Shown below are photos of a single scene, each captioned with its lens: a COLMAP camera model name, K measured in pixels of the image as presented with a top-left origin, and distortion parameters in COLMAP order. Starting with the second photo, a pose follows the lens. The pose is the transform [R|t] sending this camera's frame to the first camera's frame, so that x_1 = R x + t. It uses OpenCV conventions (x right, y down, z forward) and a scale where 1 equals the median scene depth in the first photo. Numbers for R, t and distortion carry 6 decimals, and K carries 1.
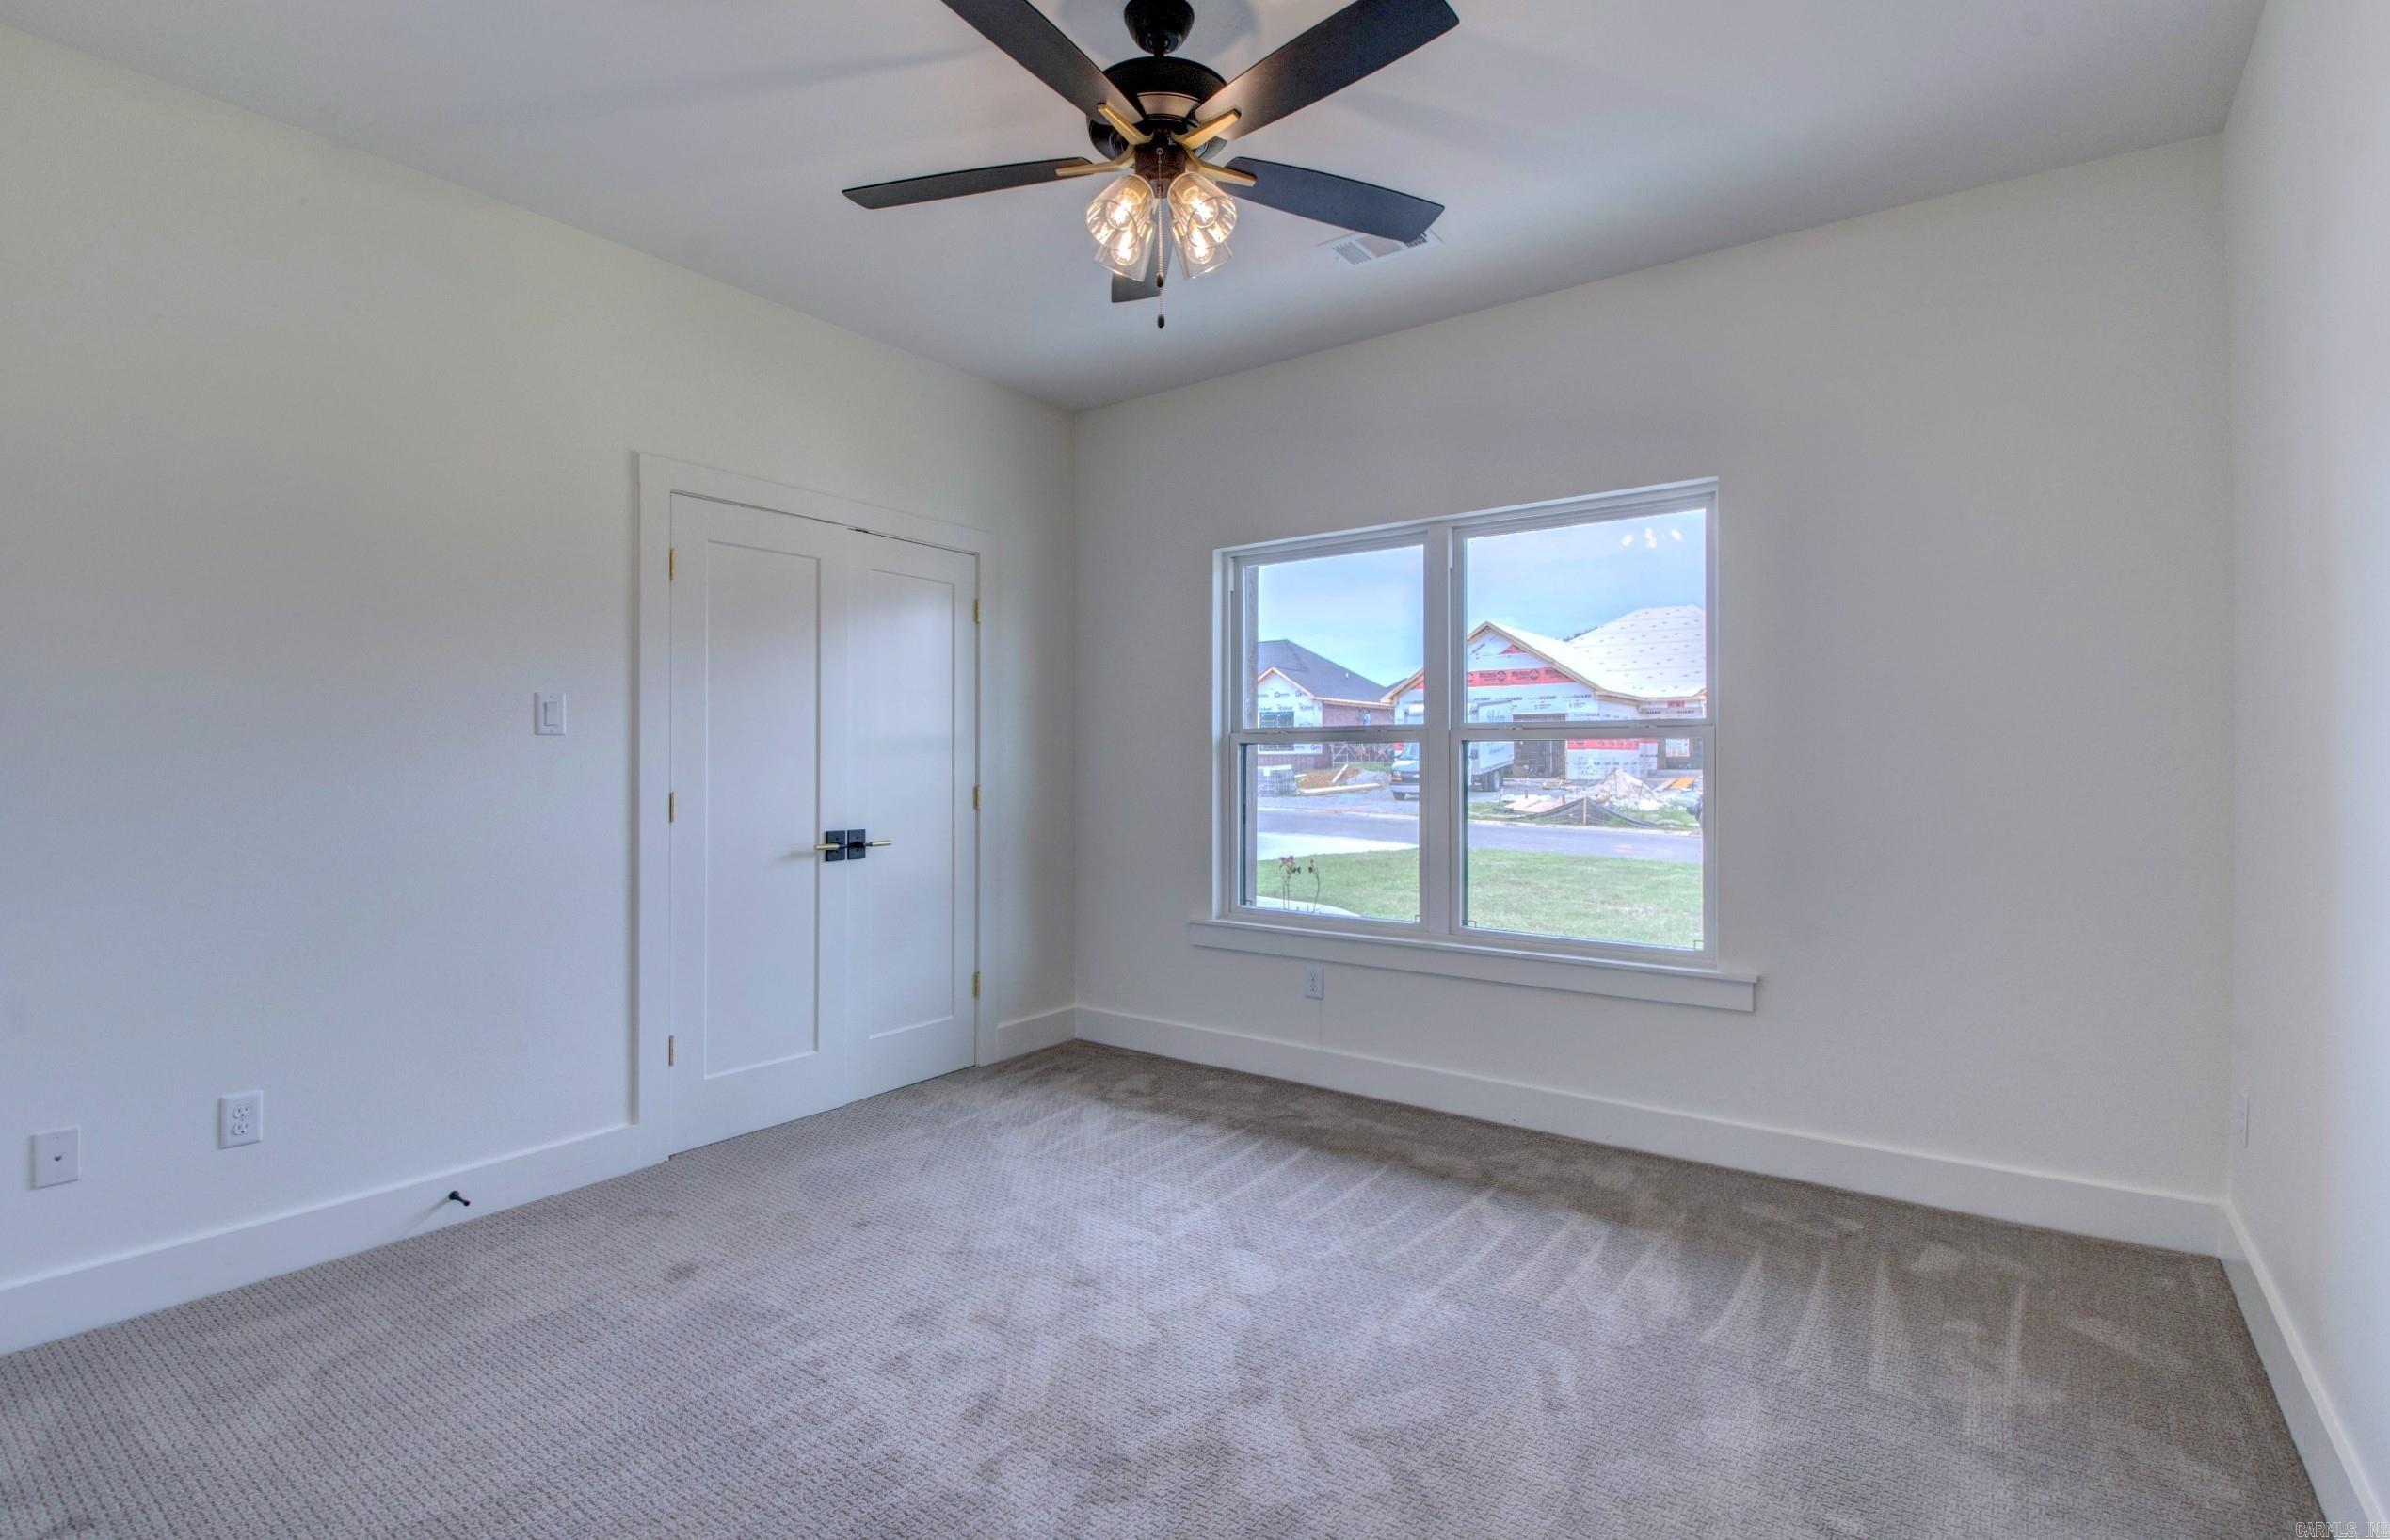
lens RADIAL K [[1139.1, 0, 1195.0], [0, 1139.1, 770.0], [0, 0, 1]] dist [0.003469, -0.016585]
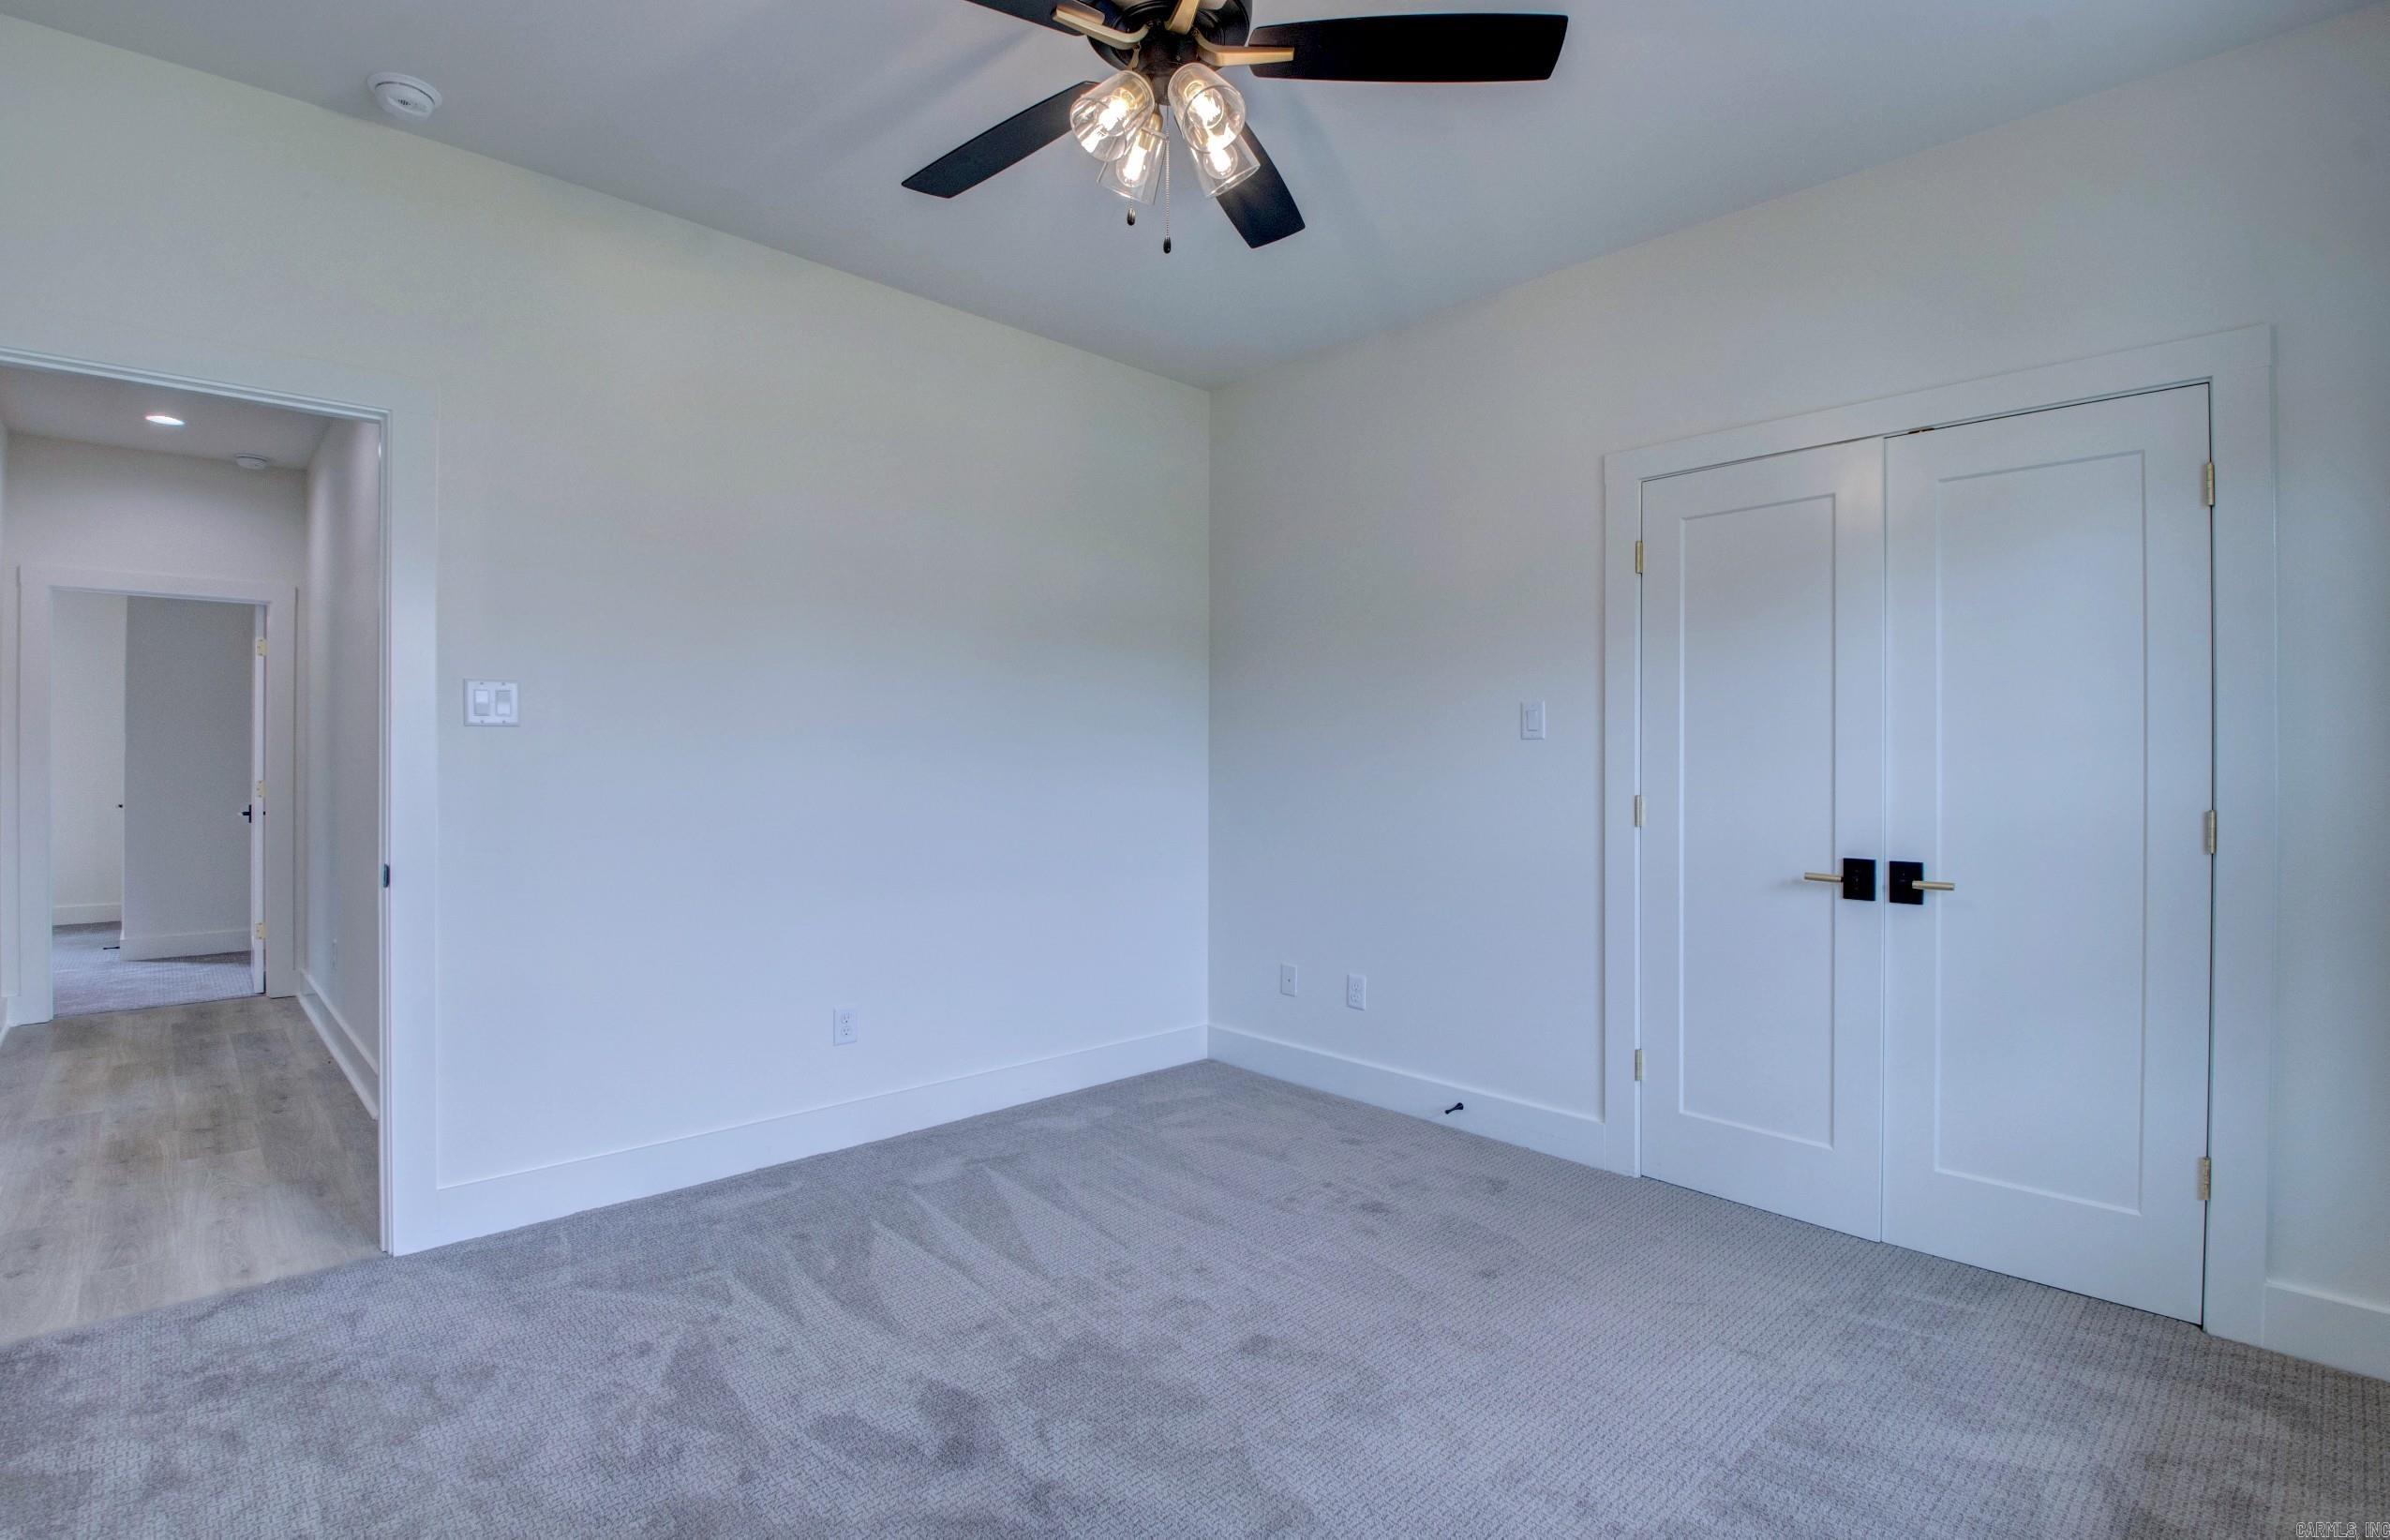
lens RADIAL K [[1139.1, 0, 1195.0], [0, 1139.1, 770.0], [0, 0, 1]] dist [0.003469, -0.016585]
pose [[-0.208205, 0.004229, -0.978076, 0.517597], [-0.011512, 0.999911, 0.006774, -0.003870], [0.978017, 0.012670, -0.208138, 0.774846]]
